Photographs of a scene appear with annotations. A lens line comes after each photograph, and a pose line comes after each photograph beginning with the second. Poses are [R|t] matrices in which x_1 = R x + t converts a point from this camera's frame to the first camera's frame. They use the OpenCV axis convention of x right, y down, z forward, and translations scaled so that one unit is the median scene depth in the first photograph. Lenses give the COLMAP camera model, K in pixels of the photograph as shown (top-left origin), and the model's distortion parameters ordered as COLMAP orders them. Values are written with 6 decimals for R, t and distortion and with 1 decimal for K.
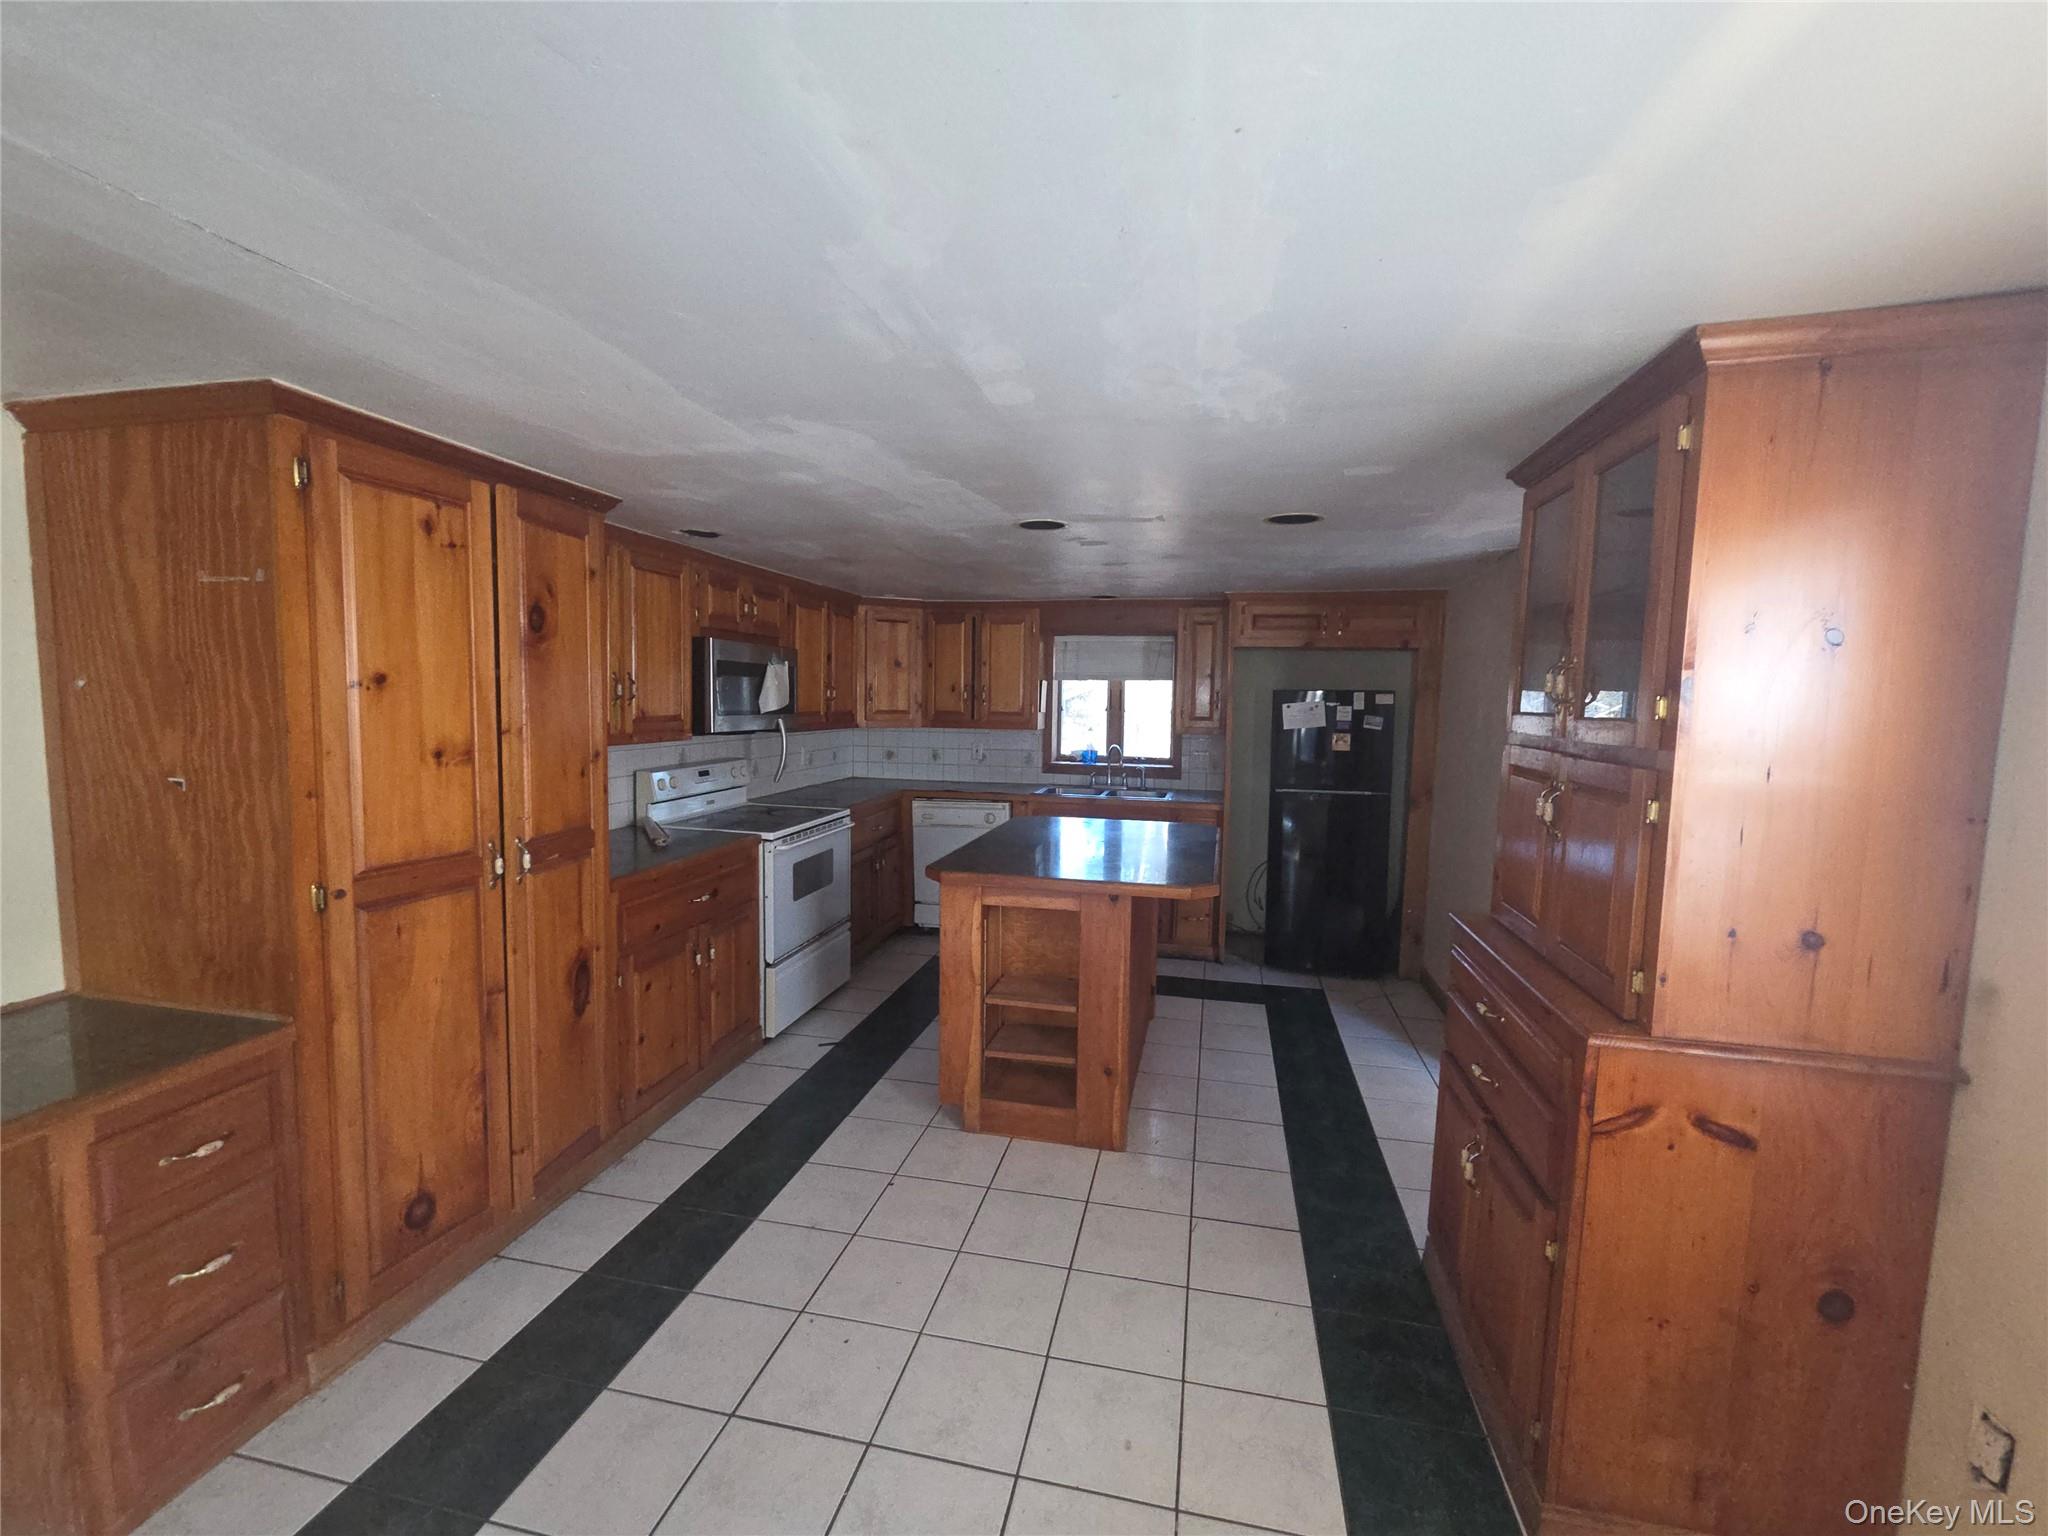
lens RADIAL K [[839.2, 0, 1024.0], [0, 839.2, 768.0], [0, 0, 1]] dist [-0.002033, 0.000025]
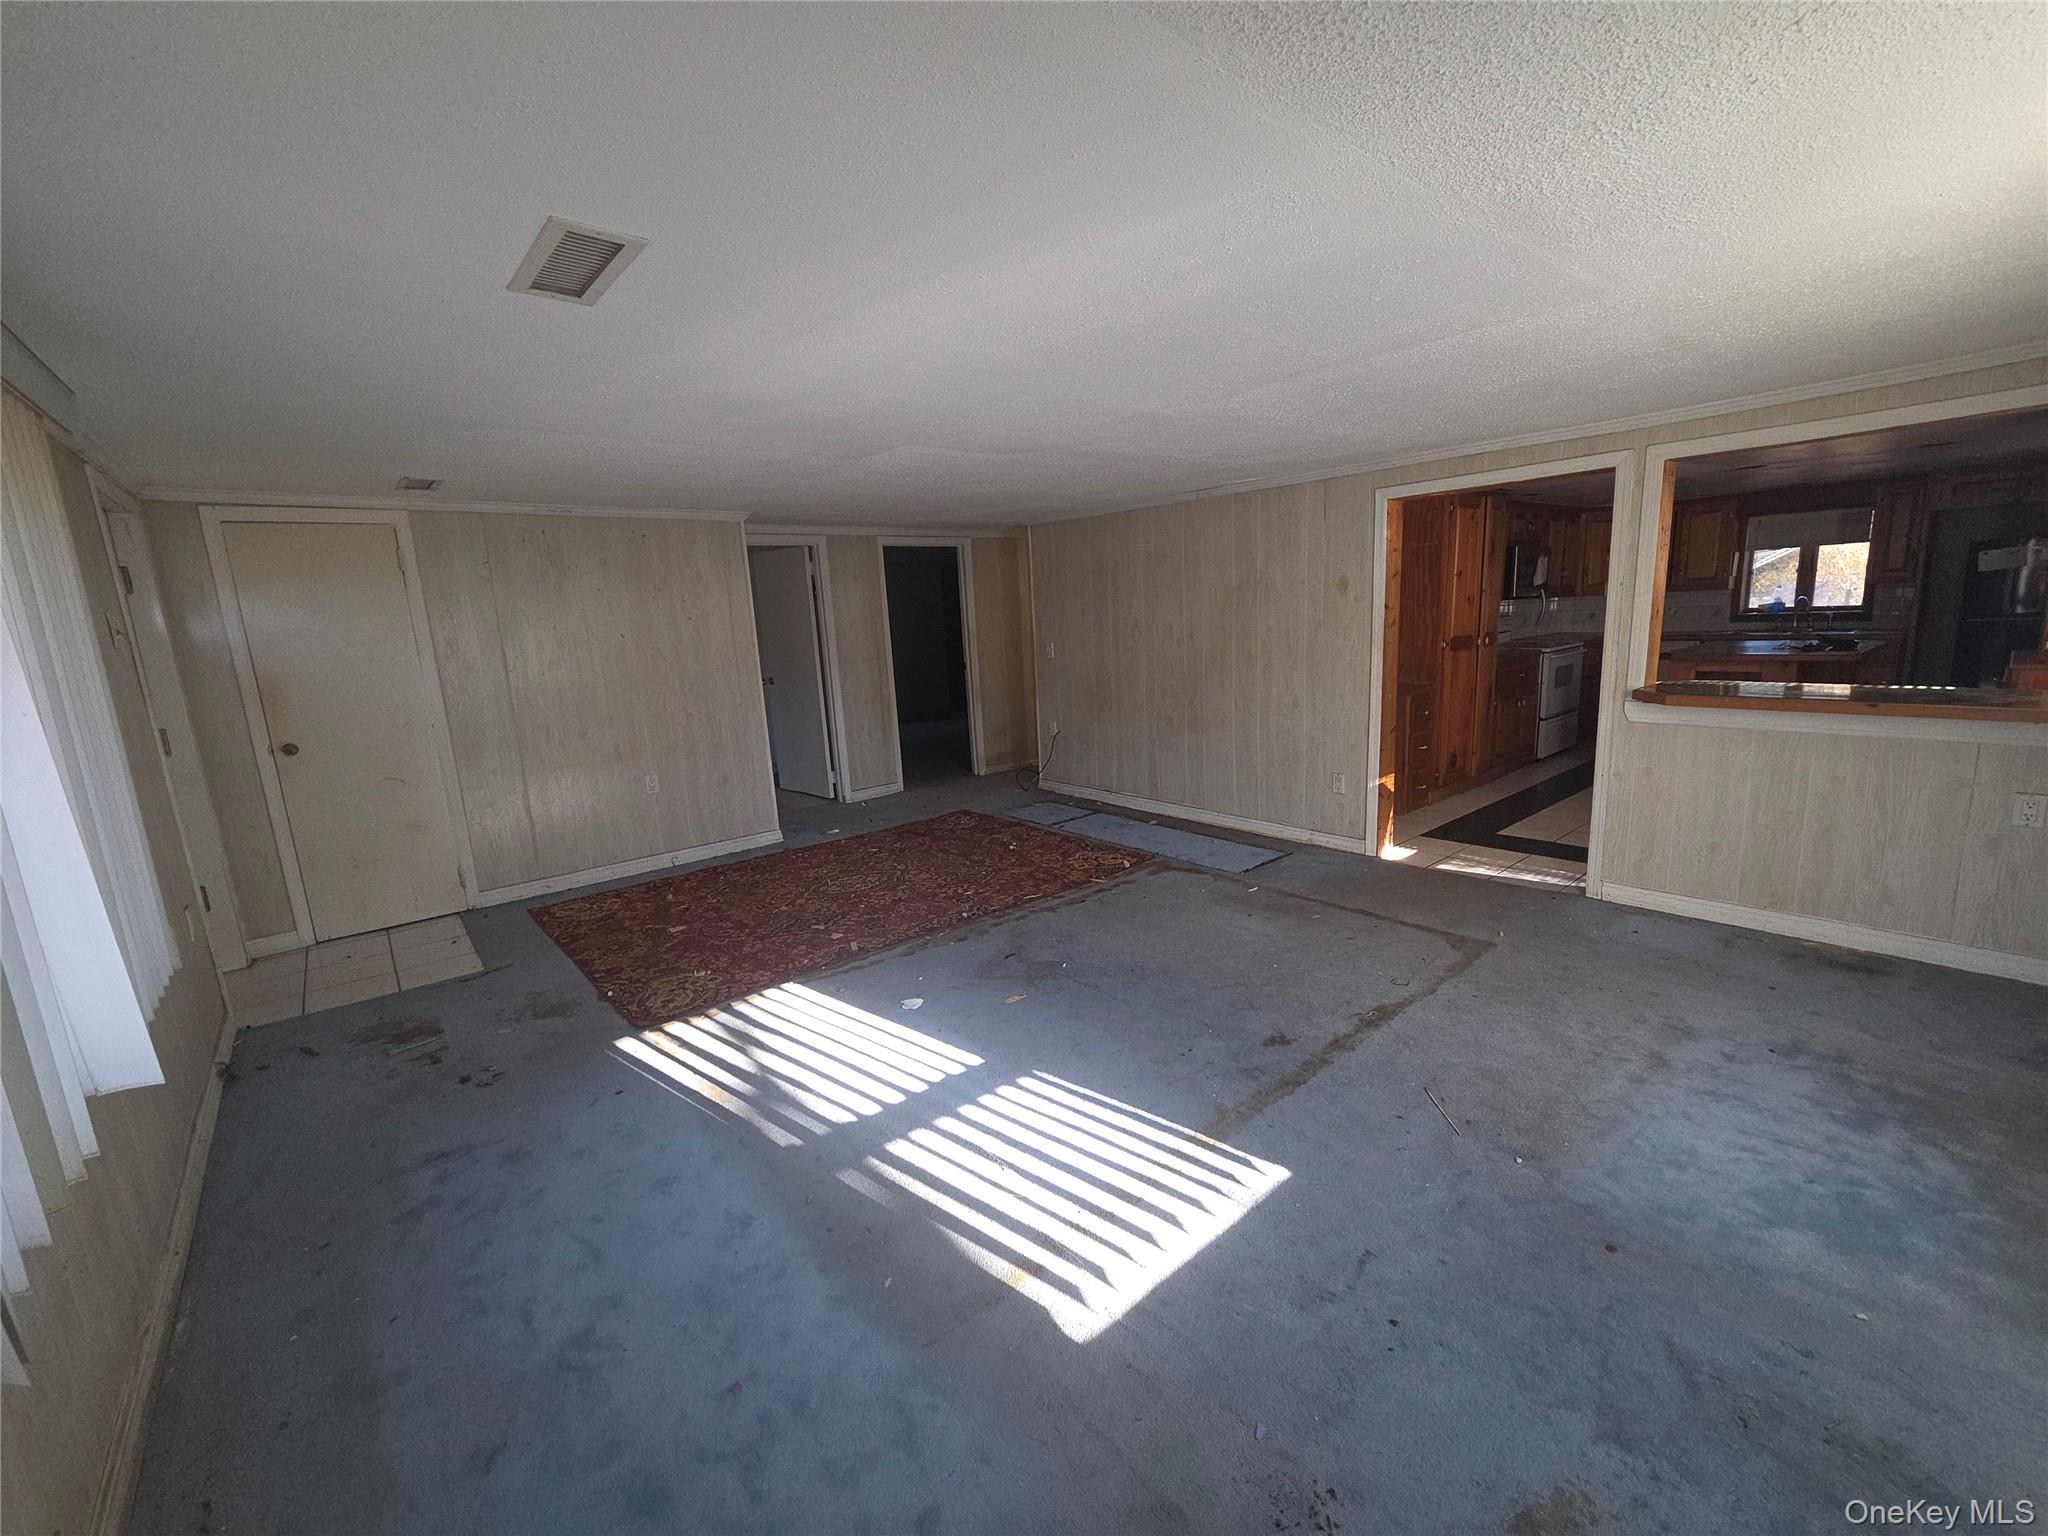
lens RADIAL K [[839.2, 0, 1024.0], [0, 839.2, 768.0], [0, 0, 1]] dist [-0.002033, 0.000025]
pose [[0.793194, 0.055010, -0.606479, -0.050814], [0.013433, 0.994089, 0.107737, 0.082887], [0.608820, -0.093604, 0.787766, -0.815549]]
